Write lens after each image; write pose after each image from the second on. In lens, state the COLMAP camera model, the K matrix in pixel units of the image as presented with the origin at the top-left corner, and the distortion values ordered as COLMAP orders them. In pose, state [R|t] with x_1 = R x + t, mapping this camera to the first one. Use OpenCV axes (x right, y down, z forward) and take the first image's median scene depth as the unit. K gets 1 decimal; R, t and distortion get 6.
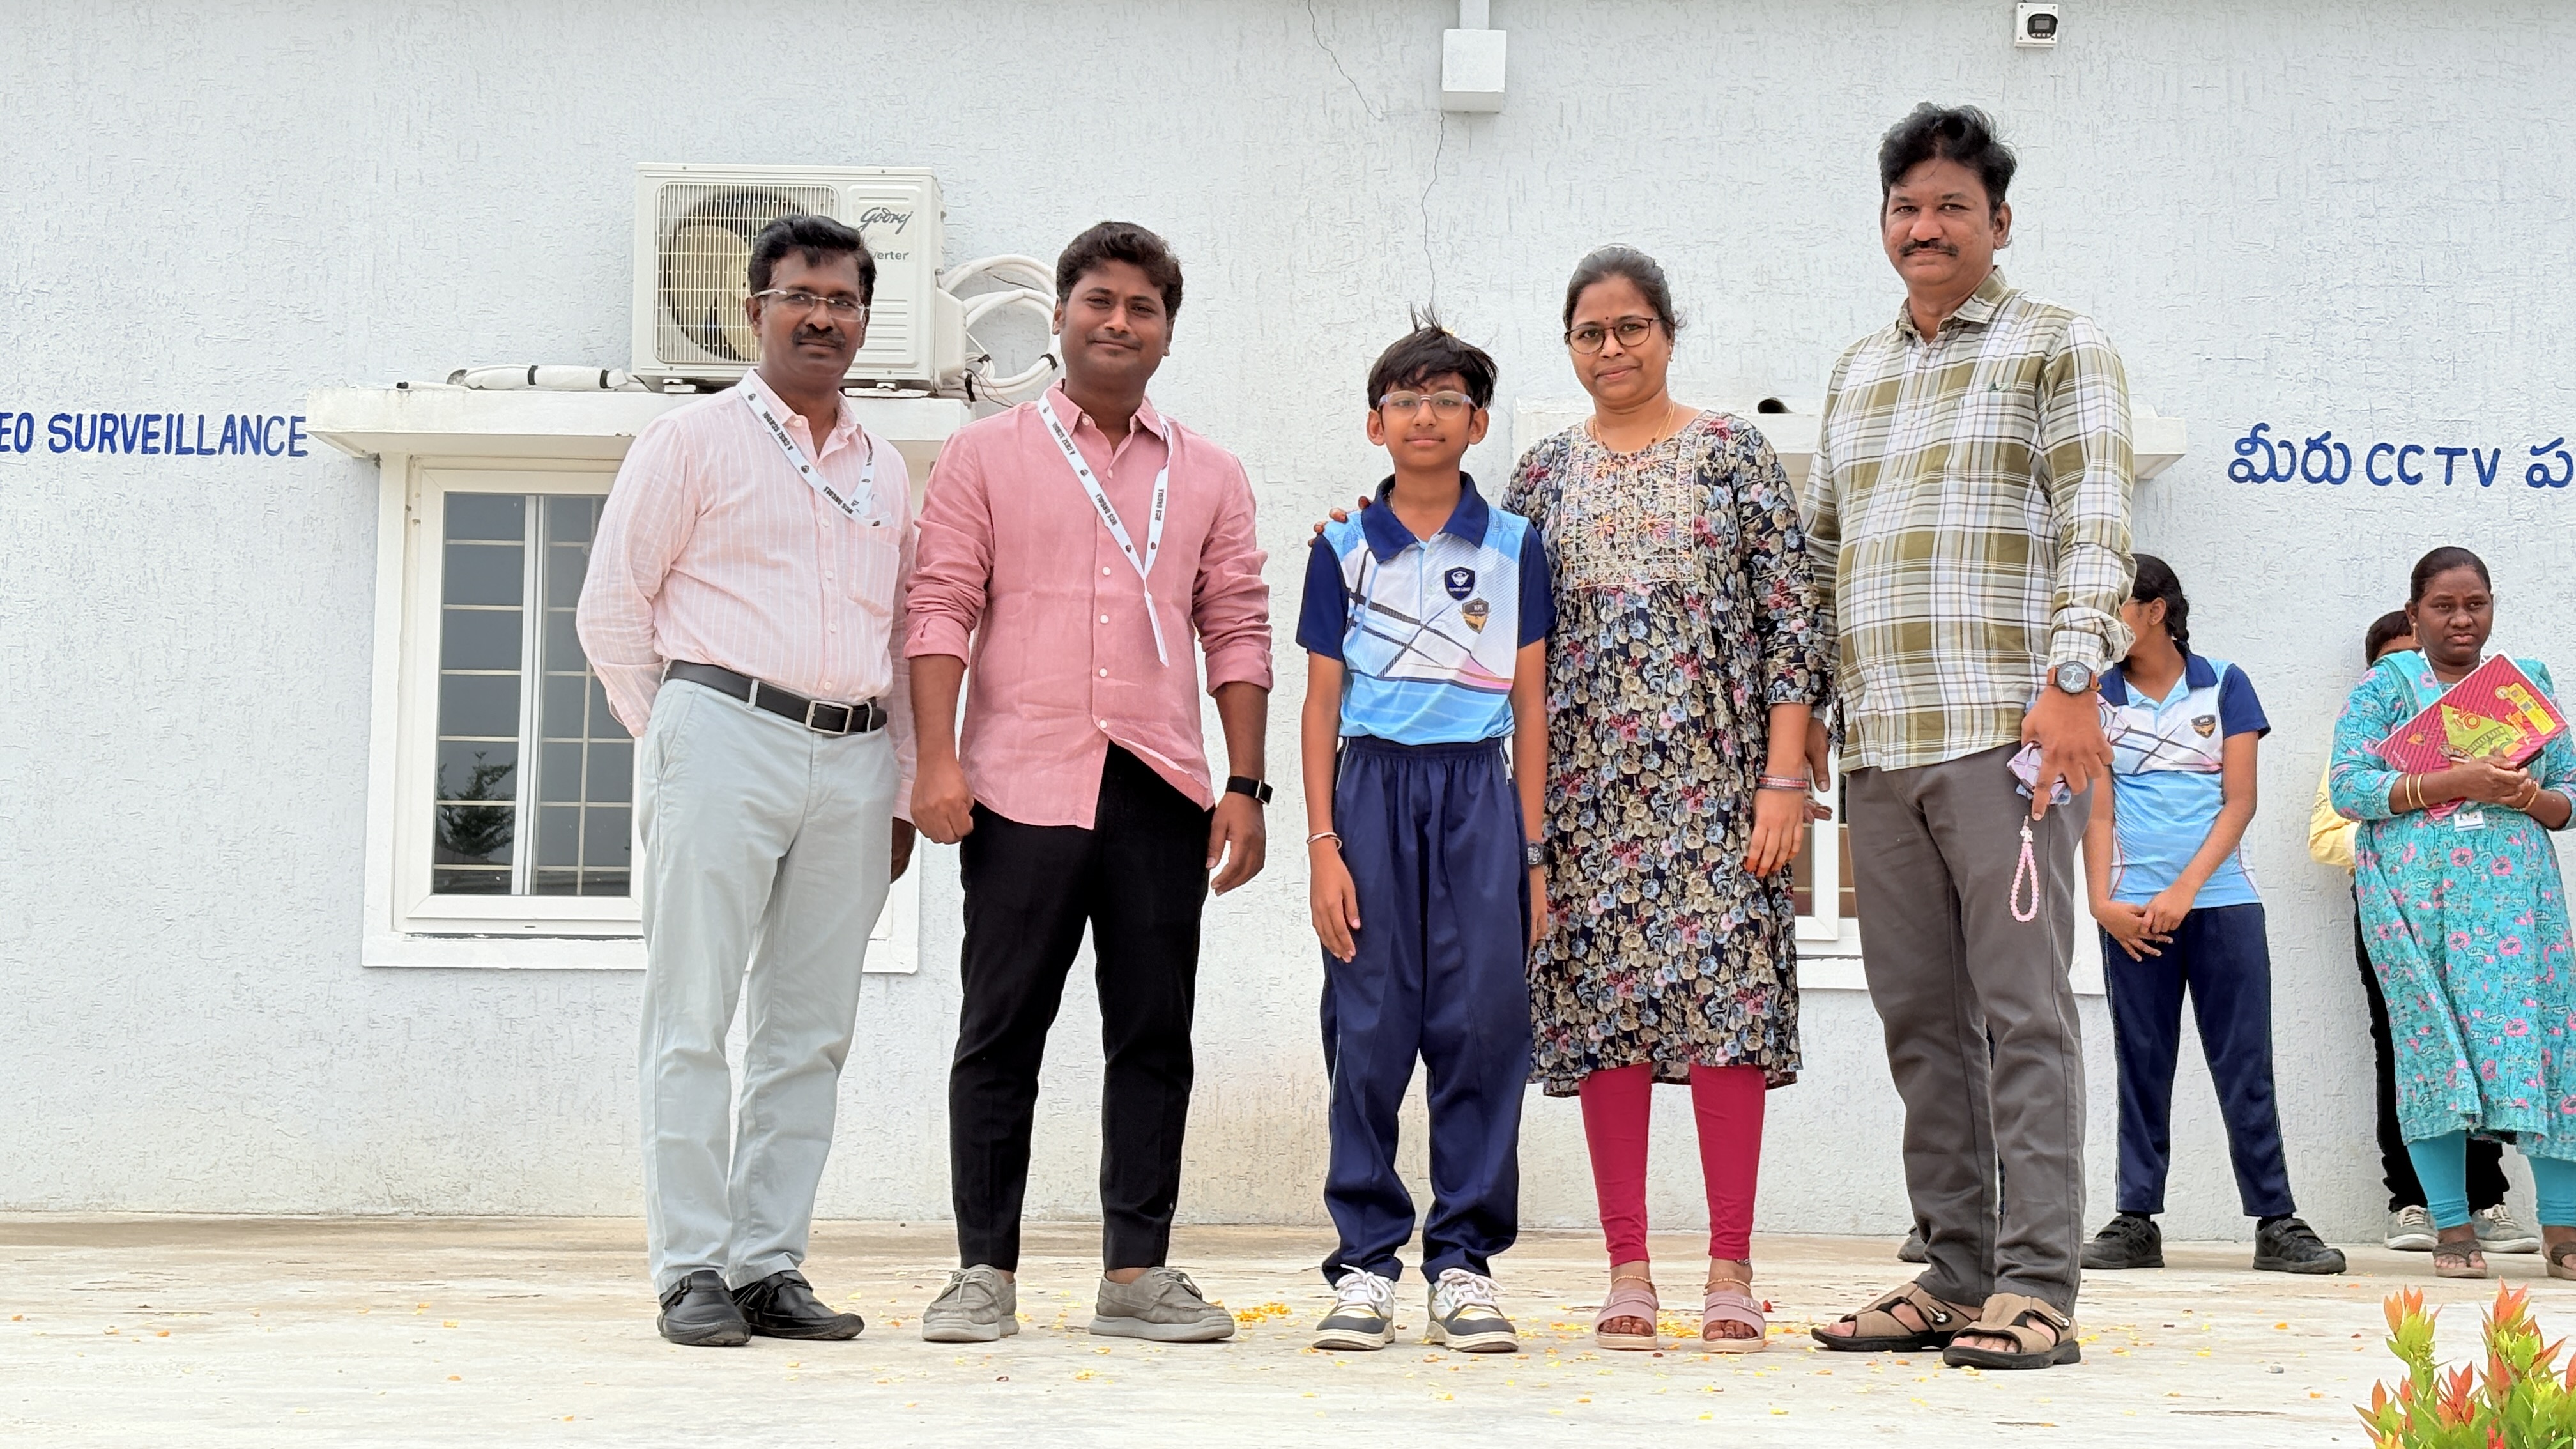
lens RADIAL K [[3725.3, 0, 1255.9], [0, 3725.3, 739.7], [0, 0, 1]] dist [0.095603, 0.000000]
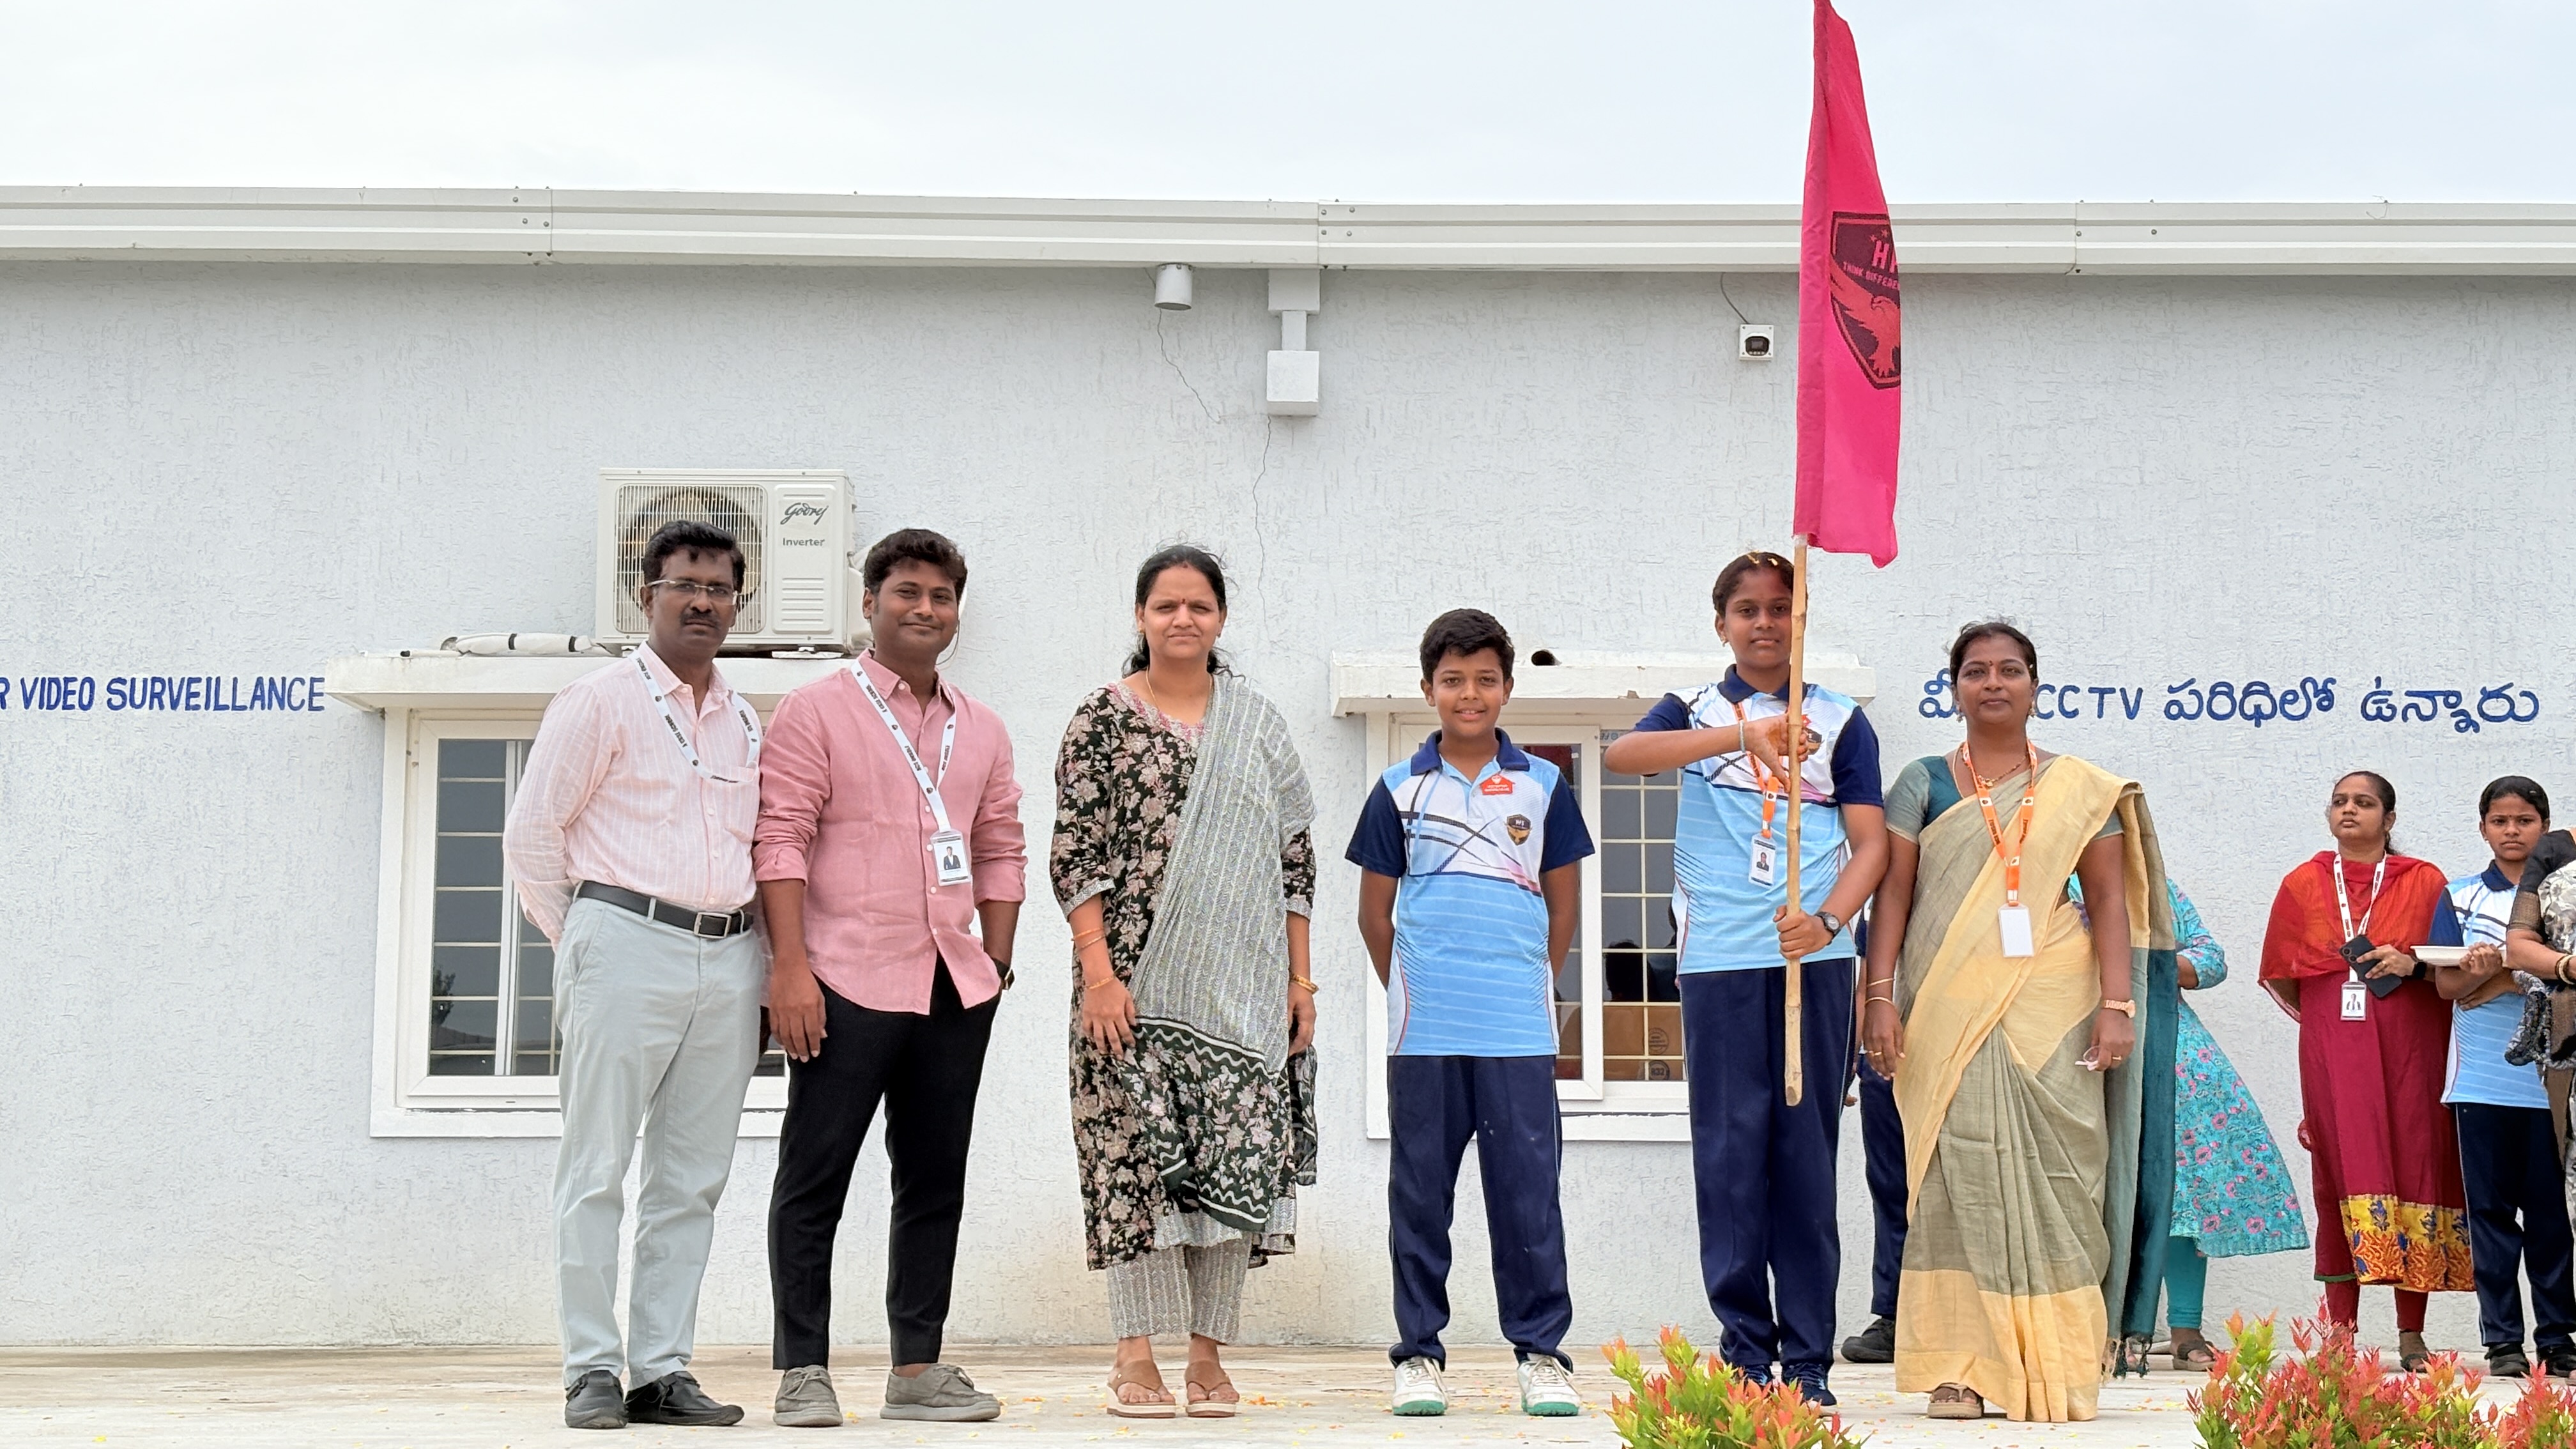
lens RADIAL K [[3725.3, 0, 1285.6], [0, 3725.3, 768.5], [0, 0, 1]] dist [0.095603, 0.000000]
pose [[0.999919, -0.009886, 0.007984, 0.044783], [0.010138, 0.999431, -0.032171, -0.015466], [-0.007661, 0.032249, 0.999451, -0.200443]]
